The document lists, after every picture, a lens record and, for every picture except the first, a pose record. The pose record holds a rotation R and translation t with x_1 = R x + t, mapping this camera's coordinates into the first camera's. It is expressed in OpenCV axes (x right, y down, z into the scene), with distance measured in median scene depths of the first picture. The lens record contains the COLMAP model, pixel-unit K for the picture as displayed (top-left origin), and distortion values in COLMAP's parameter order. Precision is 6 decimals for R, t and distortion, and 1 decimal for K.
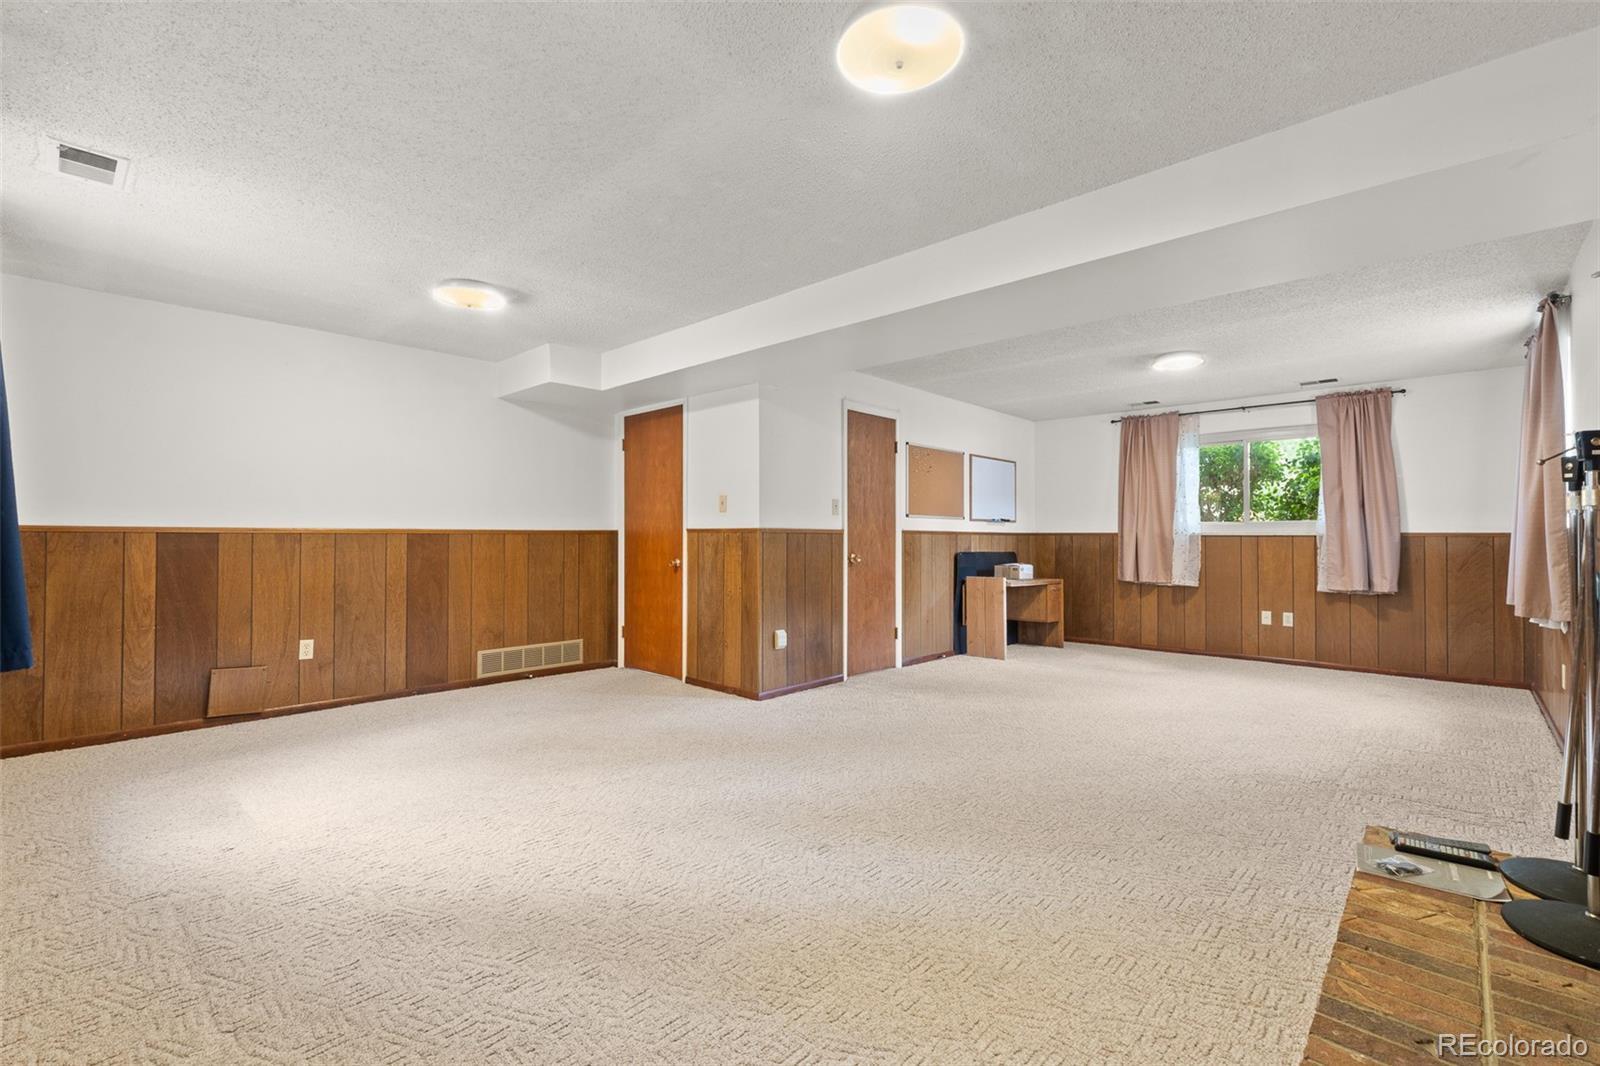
lens RADIAL K [[693.0, 0, 800.0], [0, 693.0, 533.0], [0, 0, 1]] dist [-0.001567, -0.000133]
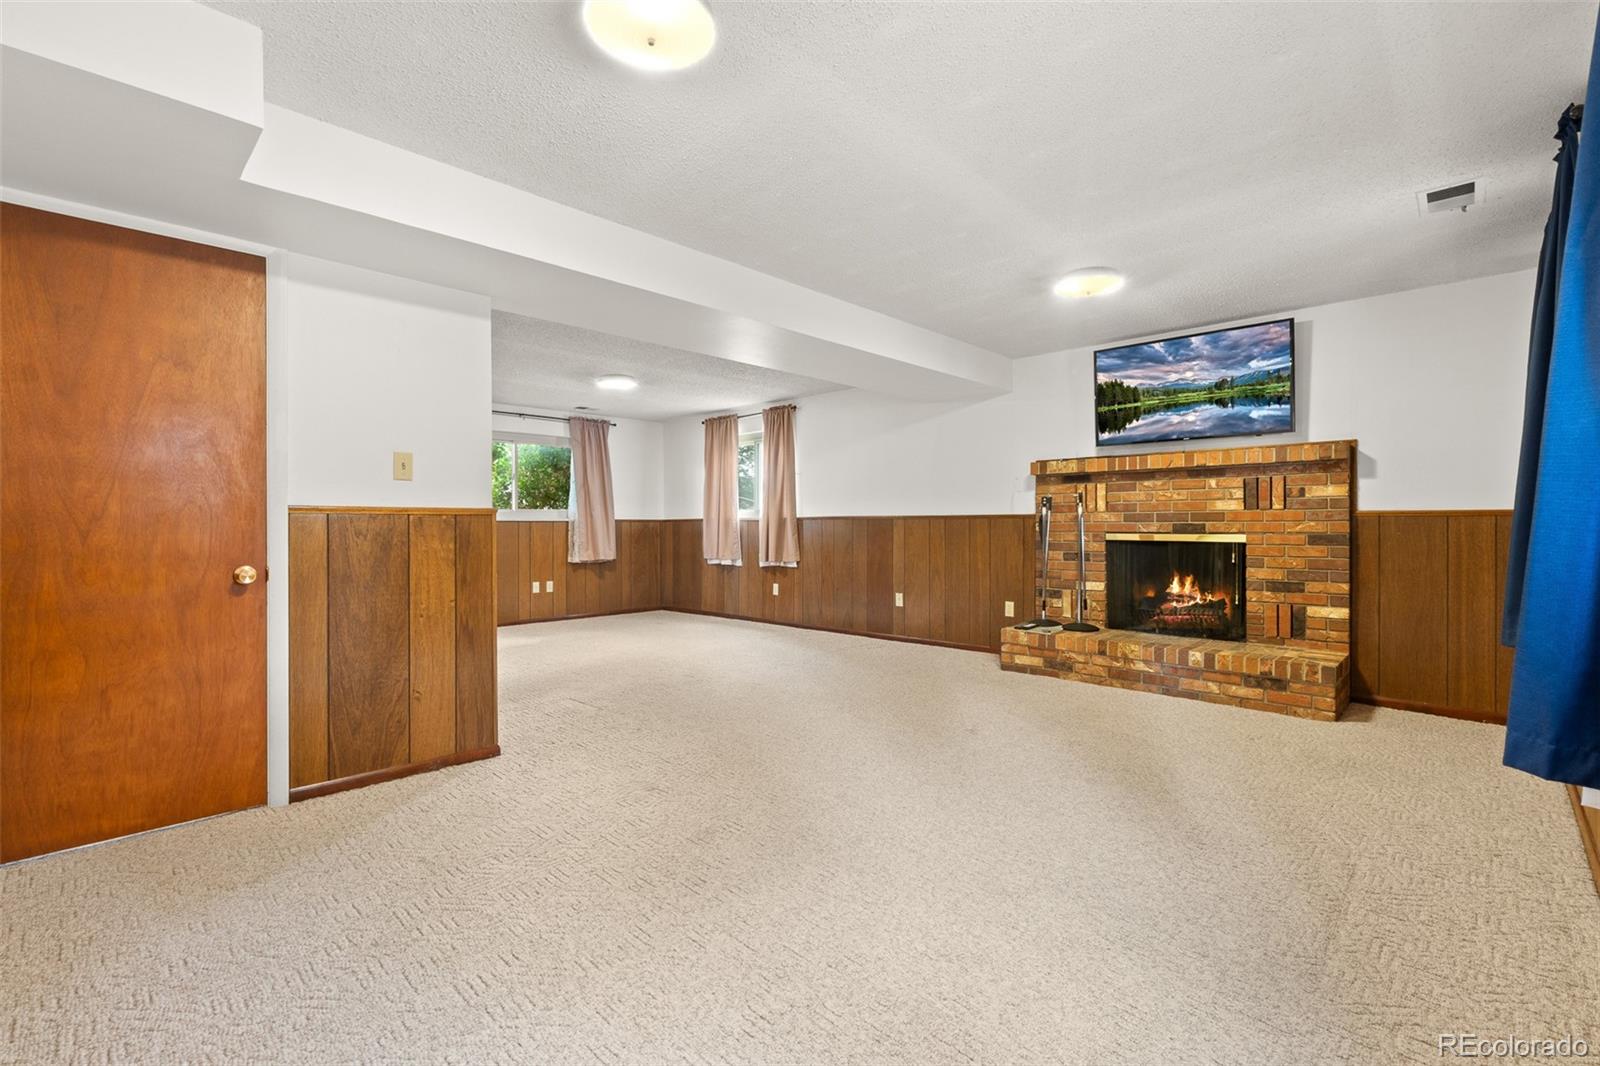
lens RADIAL K [[703.8, 0, 770.9], [0, 703.8, 534.6], [0, 0, 1]] dist [0.000013, -0.000027]
pose [[0.045581, -0.017060, 0.998815, -0.667224], [-0.004171, 0.999842, 0.017268, 0.005058], [-0.998952, -0.004953, 0.045503, 0.612374]]
